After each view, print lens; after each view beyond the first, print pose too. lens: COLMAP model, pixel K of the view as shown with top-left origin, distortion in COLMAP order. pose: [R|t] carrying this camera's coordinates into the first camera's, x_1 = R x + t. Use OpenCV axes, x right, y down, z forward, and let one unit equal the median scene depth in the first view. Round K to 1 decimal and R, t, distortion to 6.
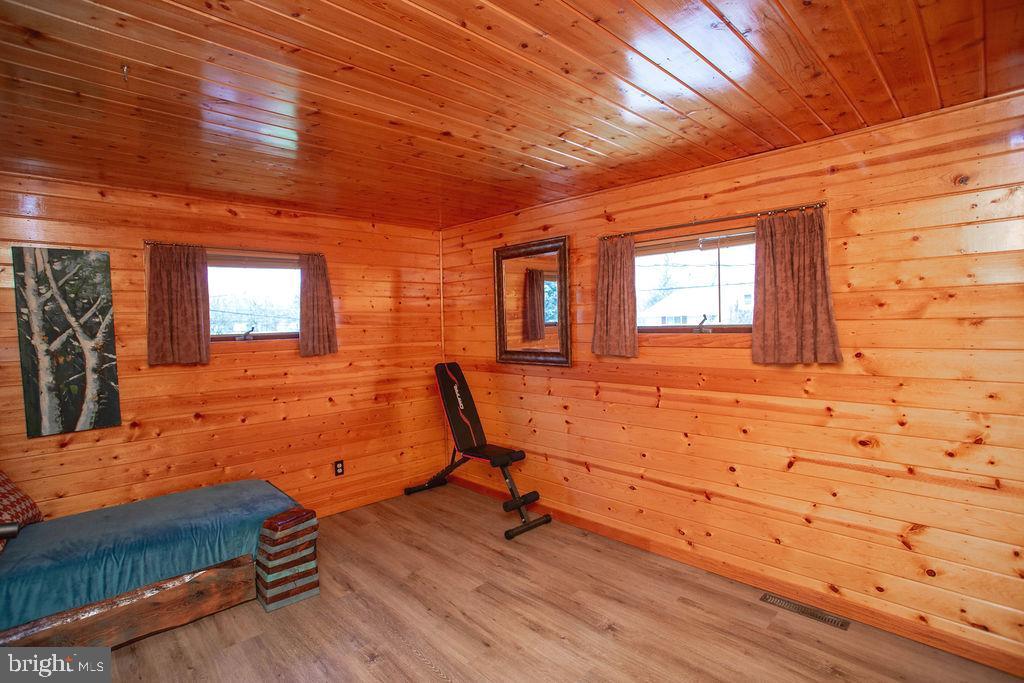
lens RADIAL K [[526.7, 0, 512.0], [0, 526.7, 341.5], [0, 0, 1]] dist [-0.076494, 0.036895]
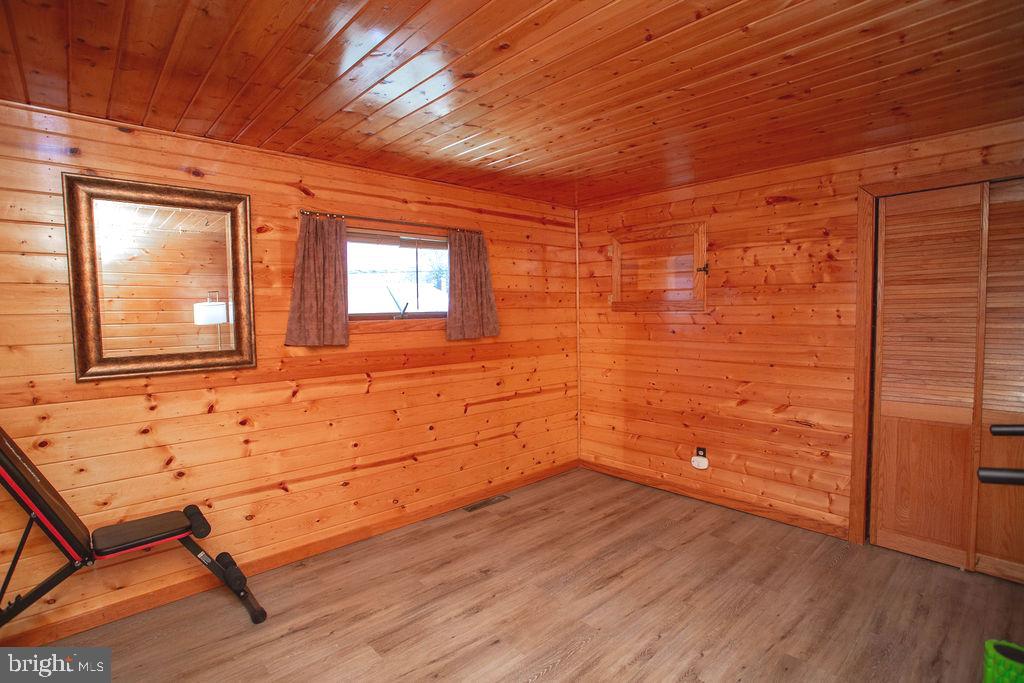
lens RADIAL K [[526.7, 0, 512.0], [0, 526.7, 341.5], [0, 0, 1]] dist [-0.076494, 0.036895]
pose [[-0.012162, -0.034982, 0.999314, -0.798947], [0.054525, 0.997878, 0.035595, 0.005158], [-0.998438, 0.054921, -0.010229, 0.779049]]
